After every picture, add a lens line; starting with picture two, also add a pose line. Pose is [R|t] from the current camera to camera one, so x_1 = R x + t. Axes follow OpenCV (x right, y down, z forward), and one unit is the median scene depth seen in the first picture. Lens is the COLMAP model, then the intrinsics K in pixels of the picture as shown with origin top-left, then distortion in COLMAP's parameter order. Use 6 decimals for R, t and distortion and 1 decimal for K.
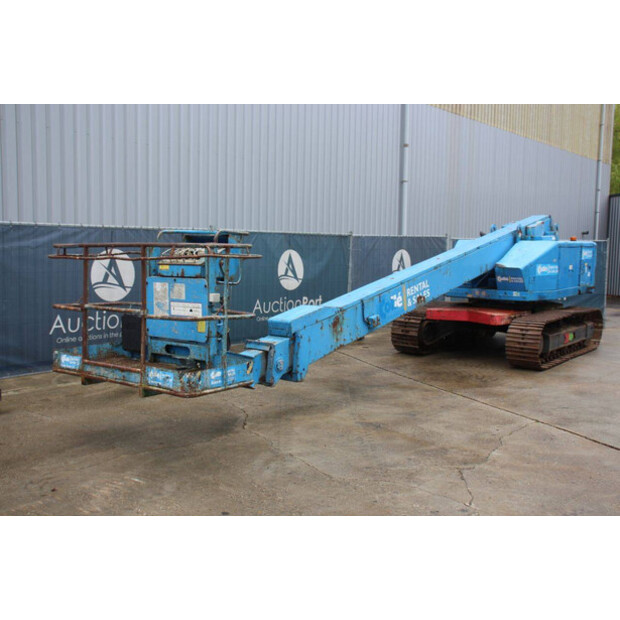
lens RADIAL K [[681.9, 0, 310.0], [0, 681.9, 310.0], [0, 0, 1]] dist [-0.006520, -0.003361]
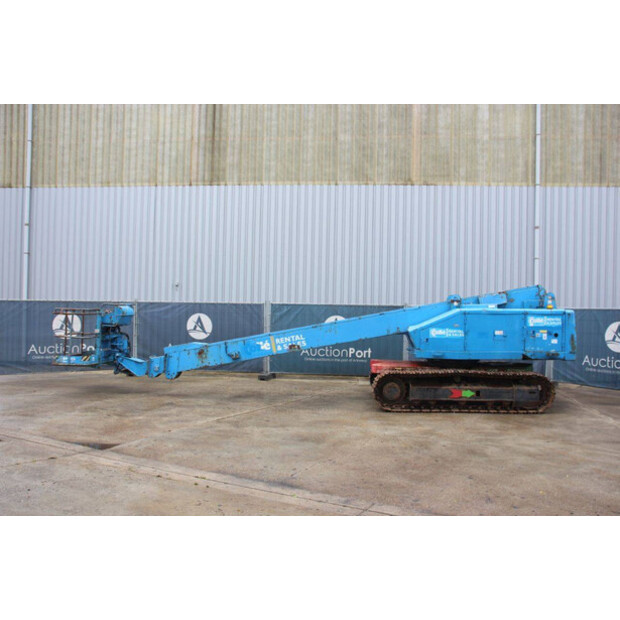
lens RADIAL K [[573.7, 0, 318.0], [0, 573.7, 308.0], [0, 0, 1]] dist [-0.143976, 0.184152]
pose [[0.560921, -0.007964, -0.827831, 1.250245], [-0.086717, 0.993888, -0.068319, -0.019138], [0.823315, 0.110108, 0.556802, 0.329104]]
